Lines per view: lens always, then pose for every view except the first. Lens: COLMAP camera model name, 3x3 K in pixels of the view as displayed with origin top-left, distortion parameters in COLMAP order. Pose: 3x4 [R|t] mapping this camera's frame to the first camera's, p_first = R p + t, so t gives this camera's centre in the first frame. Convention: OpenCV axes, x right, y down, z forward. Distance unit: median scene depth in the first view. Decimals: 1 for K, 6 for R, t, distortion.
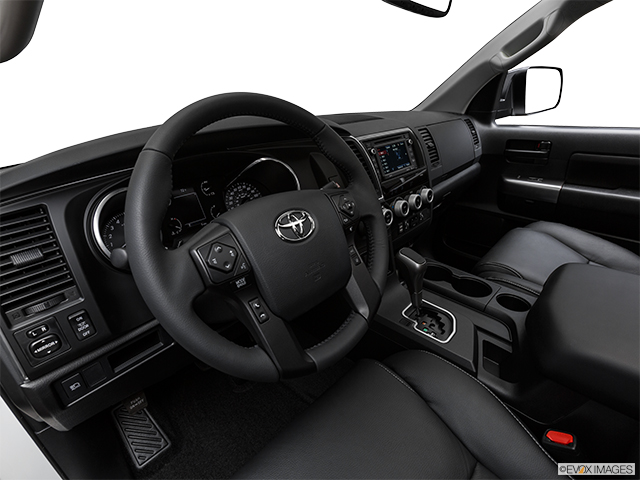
lens RADIAL K [[315.6, 0, 323.2], [0, 315.6, 244.2], [0, 0, 1]] dist [-0.014263, -0.000940]
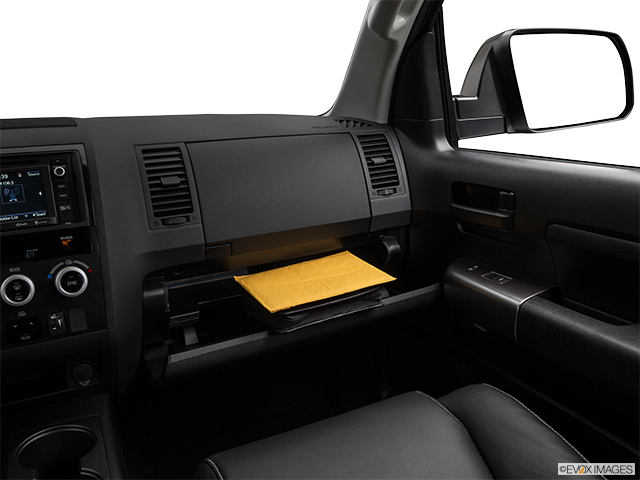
lens RADIAL K [[610.4, 0, 320.9], [0, 610.4, 235.2], [0, 0, 1]] dist [-0.036851, 0.000000]
pose [[0.949208, 0.094752, -0.300042, 0.732215], [-0.151725, 0.973226, -0.172656, -0.092138], [0.275650, 0.209410, 0.938171, 0.173212]]
